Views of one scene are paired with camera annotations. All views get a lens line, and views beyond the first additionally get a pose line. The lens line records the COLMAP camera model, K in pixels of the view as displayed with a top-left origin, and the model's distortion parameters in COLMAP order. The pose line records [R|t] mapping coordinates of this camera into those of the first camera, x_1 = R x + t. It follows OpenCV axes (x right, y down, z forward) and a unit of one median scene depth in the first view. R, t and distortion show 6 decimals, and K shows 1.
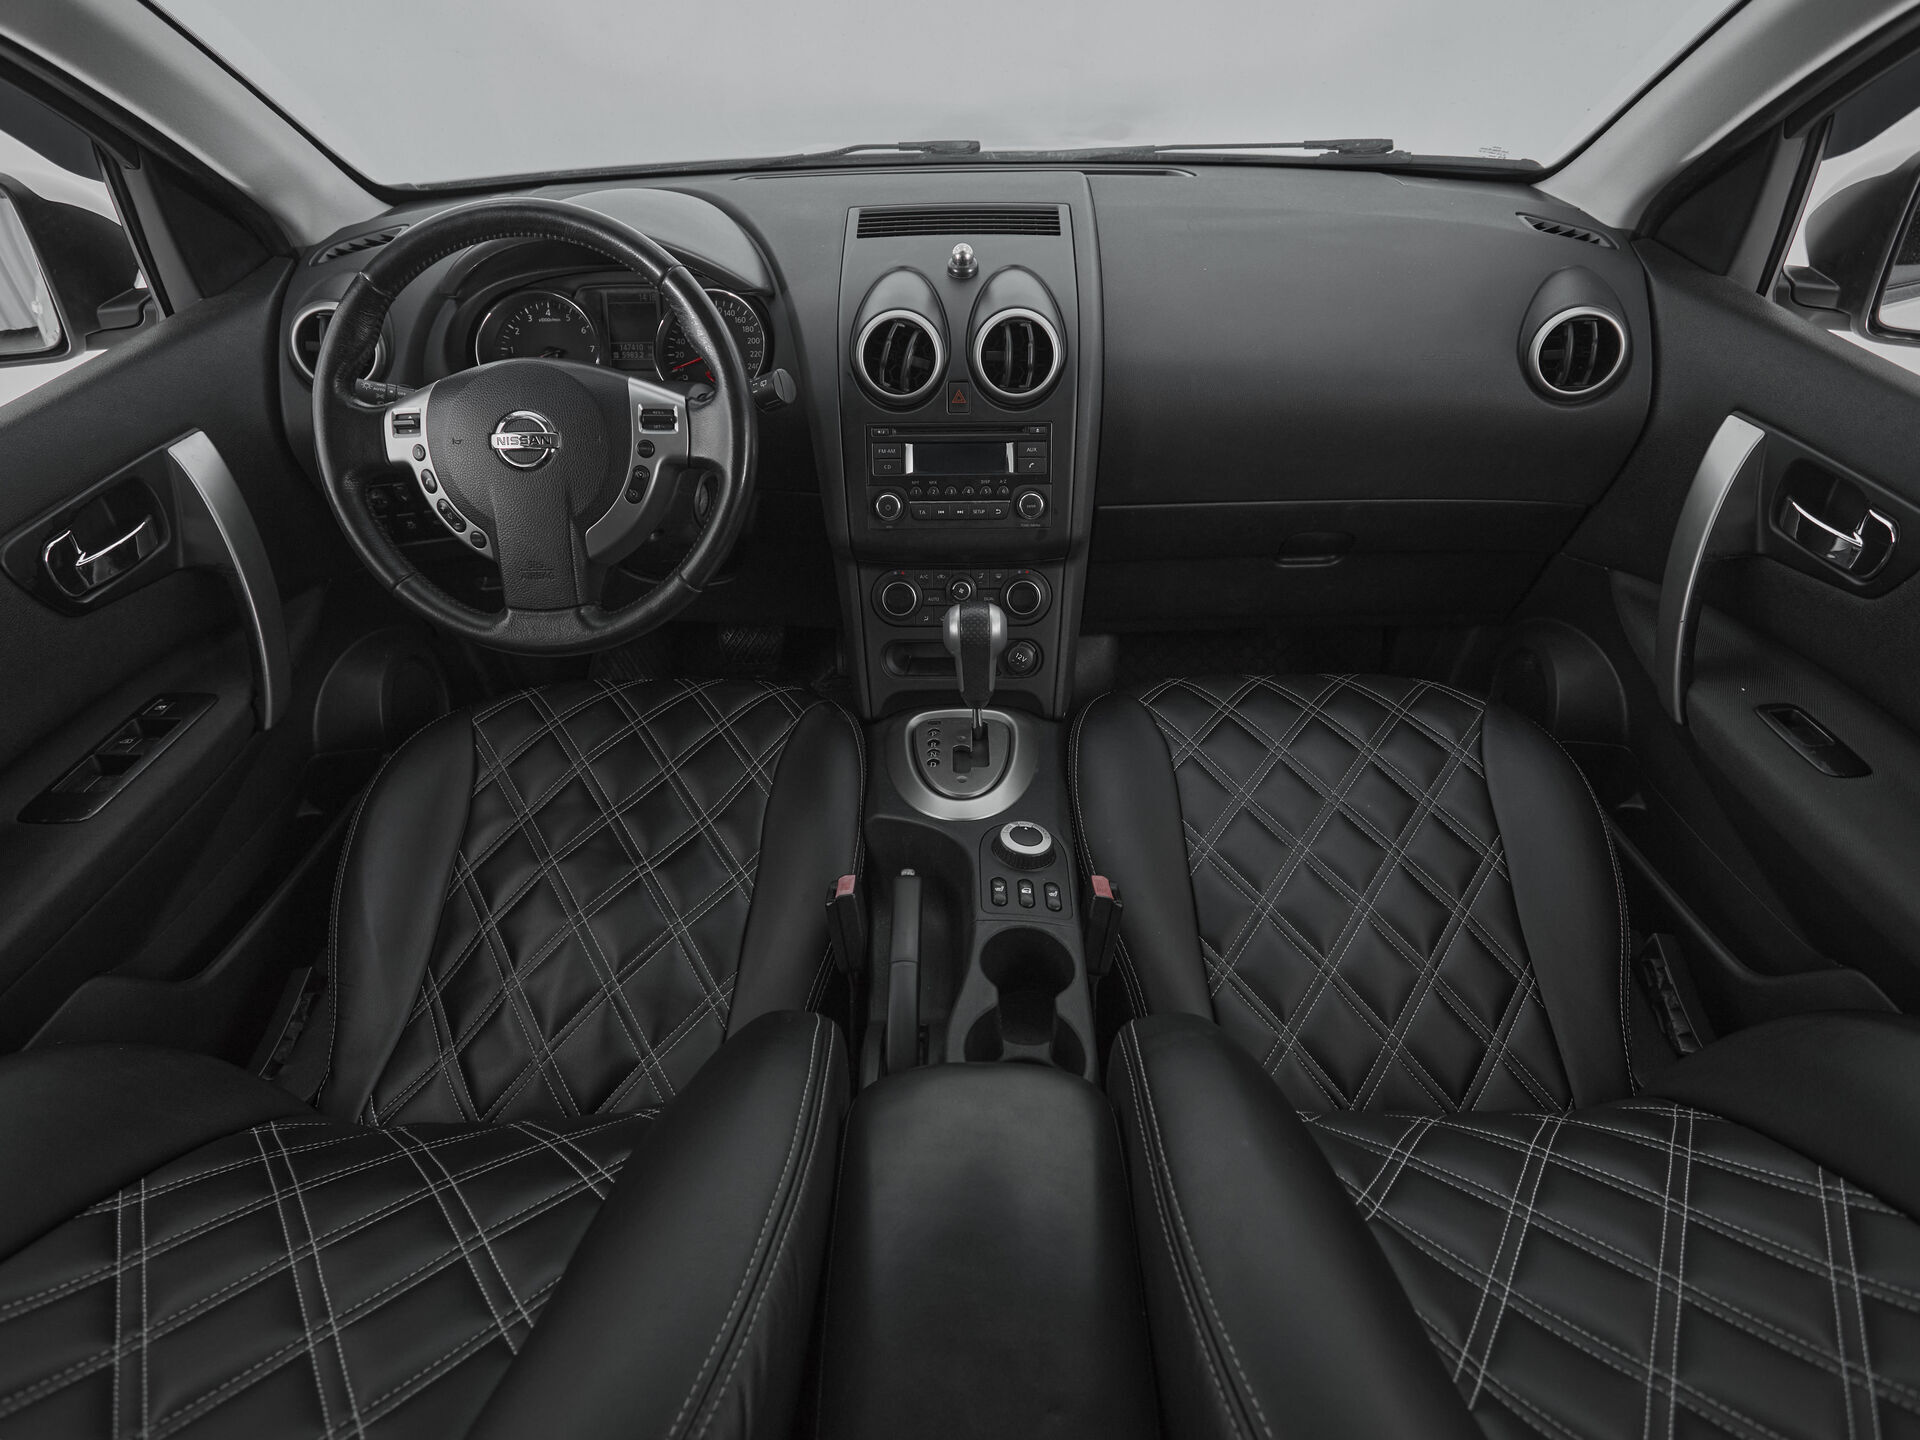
lens RADIAL K [[1036.4, 0, 960.0], [0, 1036.4, 720.0], [0, 0, 1]] dist [-0.001234, -0.000020]
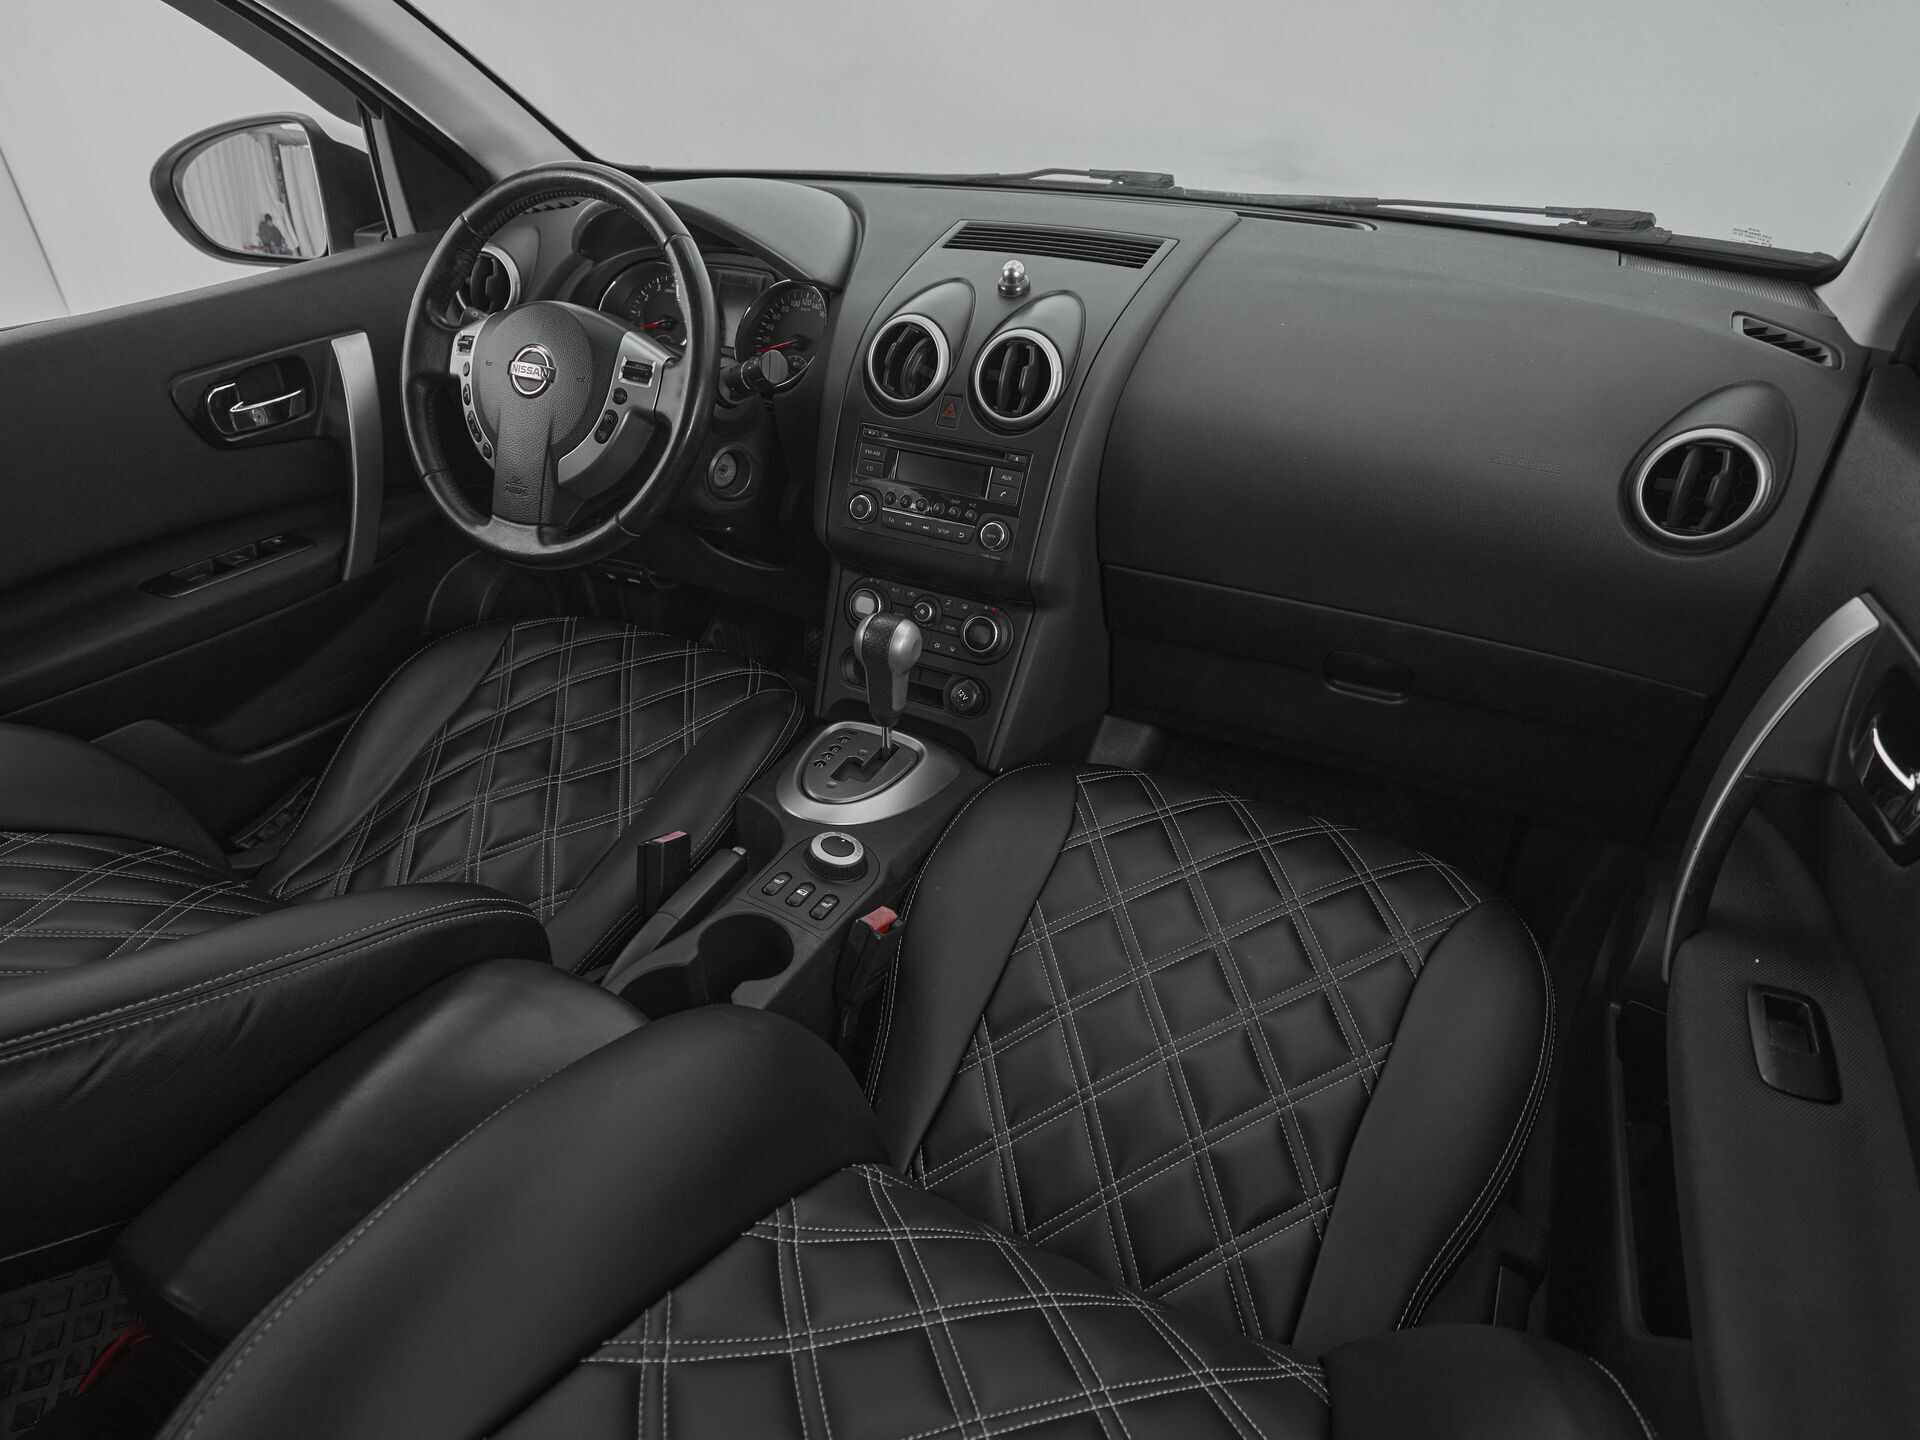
lens RADIAL K [[1125.4, 0, 868.0], [0, 1125.4, 794.9], [0, 0, 1]] dist [0.000443, -0.002278]
pose [[0.881429, 0.290817, -0.372167, 0.427101], [-0.298755, 0.953589, 0.037589, 0.015604], [0.365826, 0.078055, 0.927404, 0.018908]]
